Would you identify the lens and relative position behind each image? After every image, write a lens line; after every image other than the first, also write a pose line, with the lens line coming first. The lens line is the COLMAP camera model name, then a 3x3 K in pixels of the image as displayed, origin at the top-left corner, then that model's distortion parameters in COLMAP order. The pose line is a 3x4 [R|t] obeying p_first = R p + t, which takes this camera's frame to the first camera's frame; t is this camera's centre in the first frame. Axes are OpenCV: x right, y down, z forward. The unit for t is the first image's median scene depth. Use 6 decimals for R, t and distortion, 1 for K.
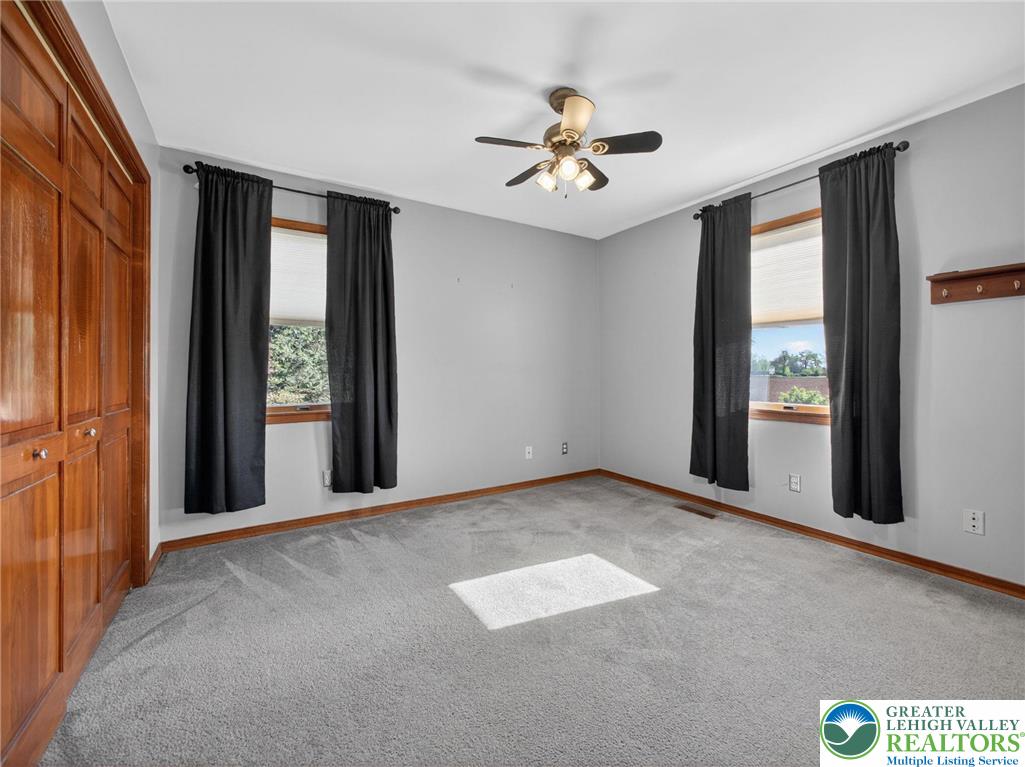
lens RADIAL K [[423.5, 0, 512.5], [0, 423.5, 383.5], [0, 0, 1]] dist [-0.001767, 0.000377]
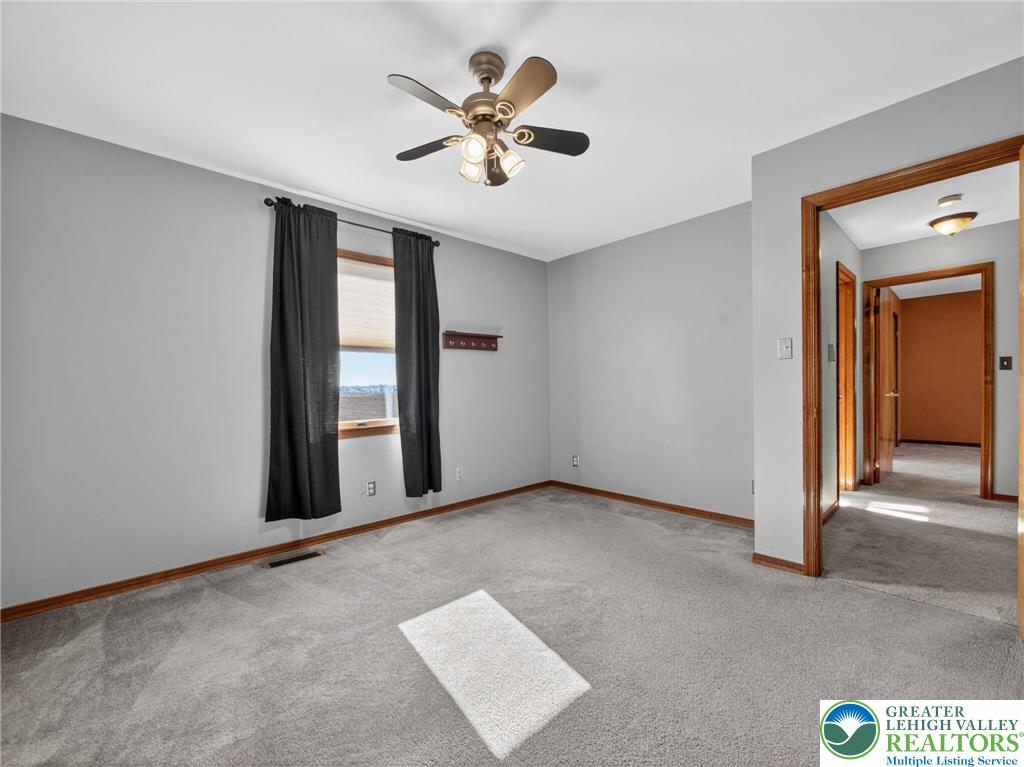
lens RADIAL K [[425.1, 0, 510.6], [0, 425.1, 405.8], [0, 0, 1]] dist [-0.000569, -0.000007]
pose [[-0.165612, -0.034857, 0.985575, -0.534758], [0.049677, 0.997812, 0.043637, -0.020602], [-0.984939, 0.056187, -0.163518, 0.814668]]
